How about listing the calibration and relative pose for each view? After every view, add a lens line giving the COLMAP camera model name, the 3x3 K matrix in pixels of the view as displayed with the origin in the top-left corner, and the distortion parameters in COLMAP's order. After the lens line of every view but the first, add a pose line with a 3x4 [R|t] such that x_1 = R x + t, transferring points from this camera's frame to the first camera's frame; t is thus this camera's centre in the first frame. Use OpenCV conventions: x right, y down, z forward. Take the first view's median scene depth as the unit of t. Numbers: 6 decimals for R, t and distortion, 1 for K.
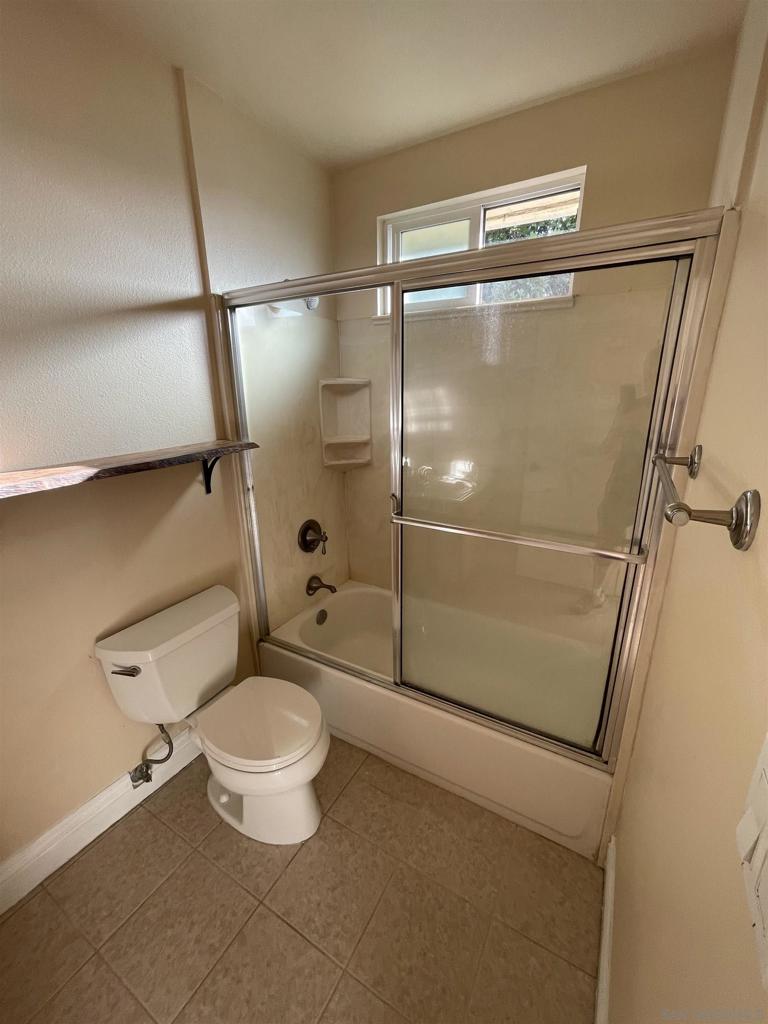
lens RADIAL K [[410.5, 0, 389.6], [0, 410.5, 512.7], [0, 0, 1]] dist [0.002034, 0.000001]
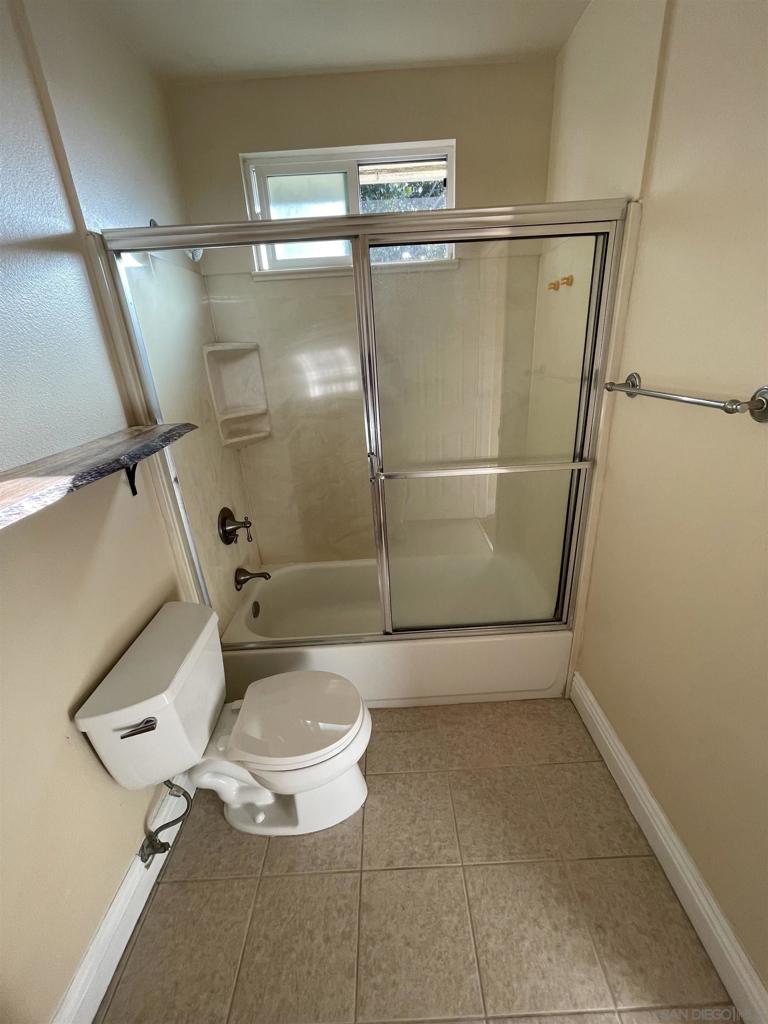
lens RADIAL K [[416.0, 0, 384.0], [0, 416.0, 512.0], [0, 0, 1]] dist [-0.003119, 0.005842]
pose [[0.861511, -0.226098, 0.454618, -0.416652], [0.194096, 0.974028, 0.116603, -0.016364], [-0.469174, -0.012215, 0.883021, 0.064442]]
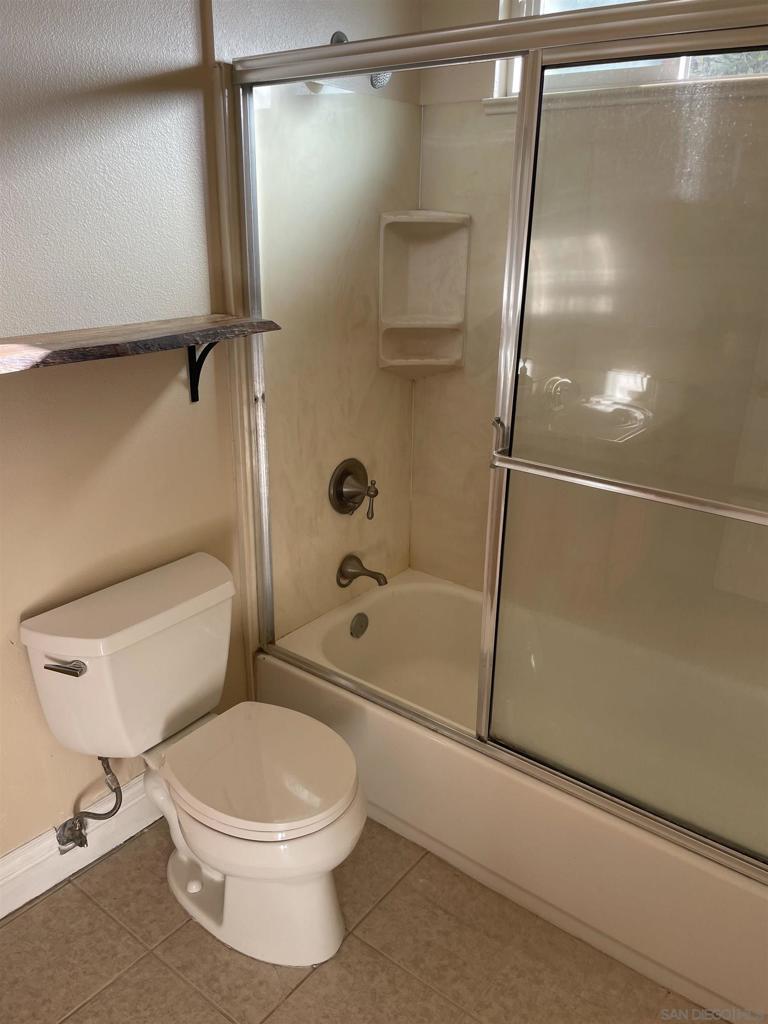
lens RADIAL K [[773.4, 0, 386.3], [0, 773.4, 506.5], [0, 0, 1]] dist [0.108768, -0.141412]
pose [[0.990050, 0.071716, -0.121066, -0.005751], [-0.064811, 0.996089, 0.060047, 0.020911], [0.124898, -0.051603, 0.990827, -0.127803]]
